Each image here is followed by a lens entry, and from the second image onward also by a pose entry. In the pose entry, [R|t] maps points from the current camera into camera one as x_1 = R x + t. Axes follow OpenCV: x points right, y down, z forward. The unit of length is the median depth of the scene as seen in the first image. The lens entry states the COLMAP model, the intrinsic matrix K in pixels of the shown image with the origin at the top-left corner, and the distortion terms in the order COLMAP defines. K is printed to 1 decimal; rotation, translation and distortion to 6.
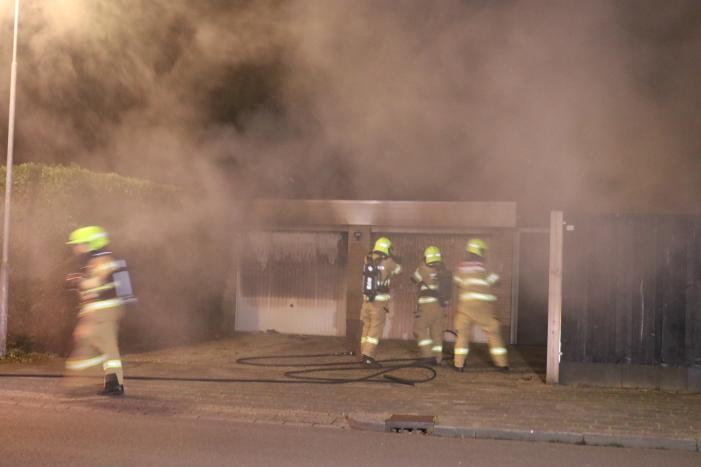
lens RADIAL K [[1053.4, 0, 348.1], [0, 1053.4, 233.3], [0, 0, 1]] dist [-0.038979, 0.000000]
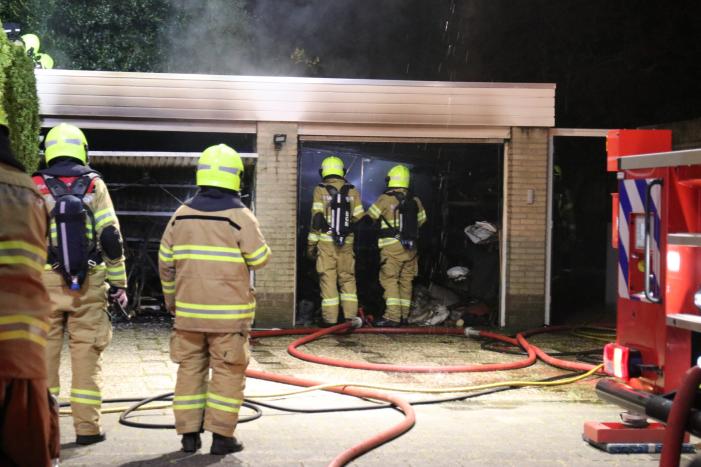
lens RADIAL K [[1709.4, 0, 349.3], [0, 1709.4, 230.7], [0, 0, 1]] dist [0.272333, 0.000000]
pose [[0.924737, -0.021900, 0.379975, -0.413792], [-0.000981, 0.998203, 0.059918, -0.006527], [-0.380605, -0.055781, 0.923054, 0.215636]]
